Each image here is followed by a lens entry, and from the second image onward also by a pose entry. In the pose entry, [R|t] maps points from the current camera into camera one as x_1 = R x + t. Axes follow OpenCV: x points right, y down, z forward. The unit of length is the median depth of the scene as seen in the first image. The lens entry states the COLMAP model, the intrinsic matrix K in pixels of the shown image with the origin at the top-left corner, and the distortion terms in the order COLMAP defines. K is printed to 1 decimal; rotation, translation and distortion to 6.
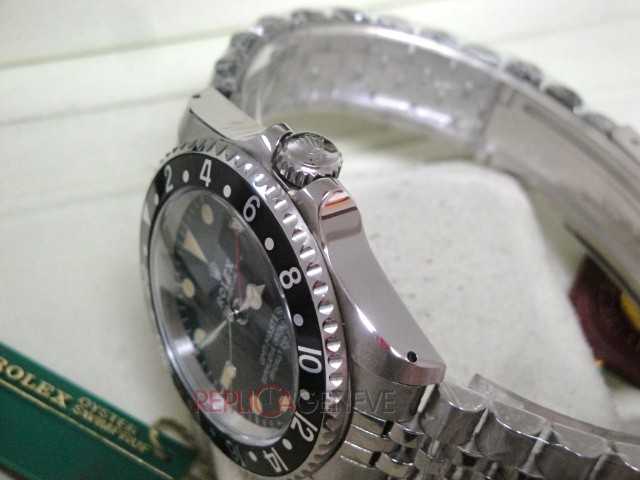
lens RADIAL K [[1440.1, 0, 322.0], [0, 1440.1, 237.7], [0, 0, 1]] dist [0.253178, 0.000000]
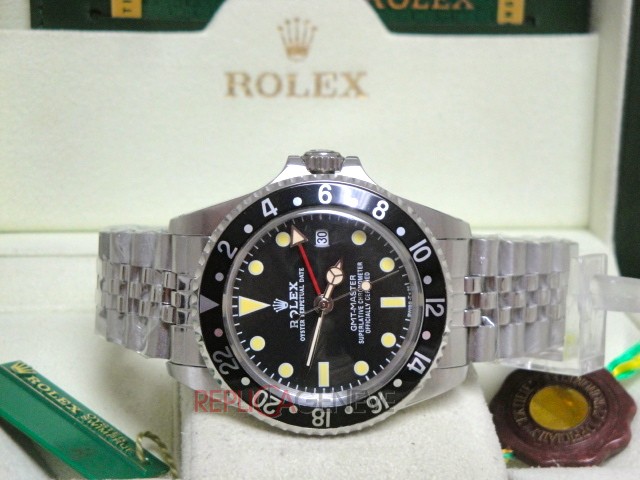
lens RADIAL K [[1440.1, 0, 325.4], [0, 1440.1, 235.1], [0, 0, 1]] dist [0.253178, 0.000000]
pose [[0.988904, 0.103897, -0.106183, 0.169074], [-0.138880, 0.900317, -0.412483, 0.496883], [0.052742, 0.422653, 0.904756, -0.227206]]
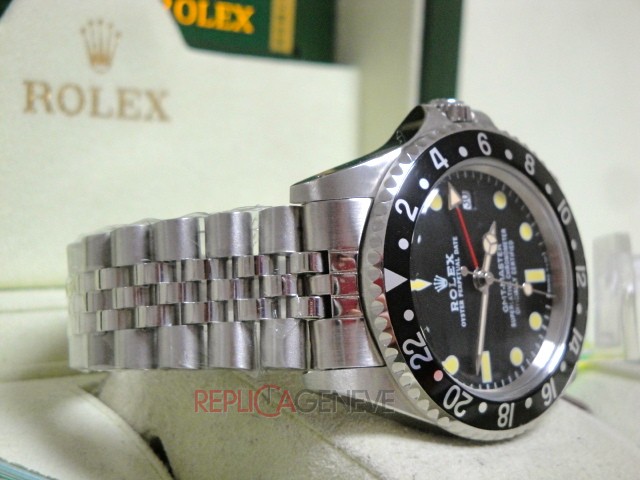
lens RADIAL K [[1440.1, 0, 322.6], [0, 1440.1, 244.5], [0, 0, 1]] dist [0.253178, 0.000000]
pose [[0.850150, 0.063544, 0.522692, -0.558303], [0.249877, 0.825099, -0.506728, 0.508707], [-0.463472, 0.561403, 0.685580, 0.235867]]
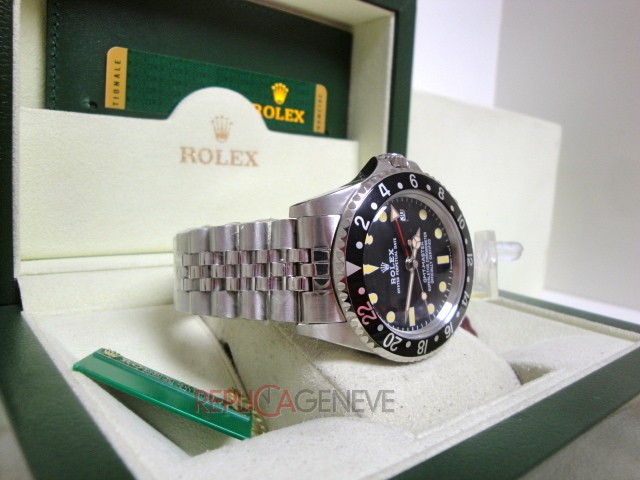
lens RADIAL K [[523.1, 0, 319.3], [0, 523.1, 239.8], [0, 0, 1]] dist [-0.138417, 0.017752]
pose [[0.891977, 0.048654, 0.449455, -0.304603], [0.195814, 0.854512, -0.481109, 0.294123], [-0.407472, 0.517148, 0.752678, 0.463203]]
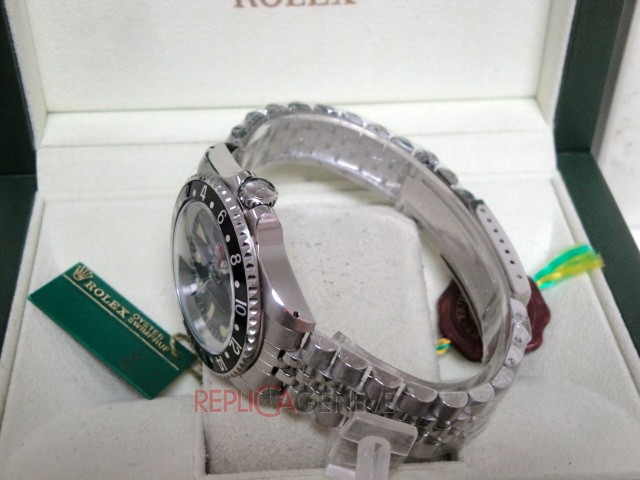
lens RADIAL K [[1022.1, 0, 313.6], [0, 1022.1, 241.6], [0, 0, 1]] dist [0.091219, 0.000000]
pose [[0.985304, 0.146870, -0.087203, 0.136819], [-0.146458, 0.989154, 0.011147, -0.016491], [0.087895, 0.001788, 0.996128, -0.171678]]
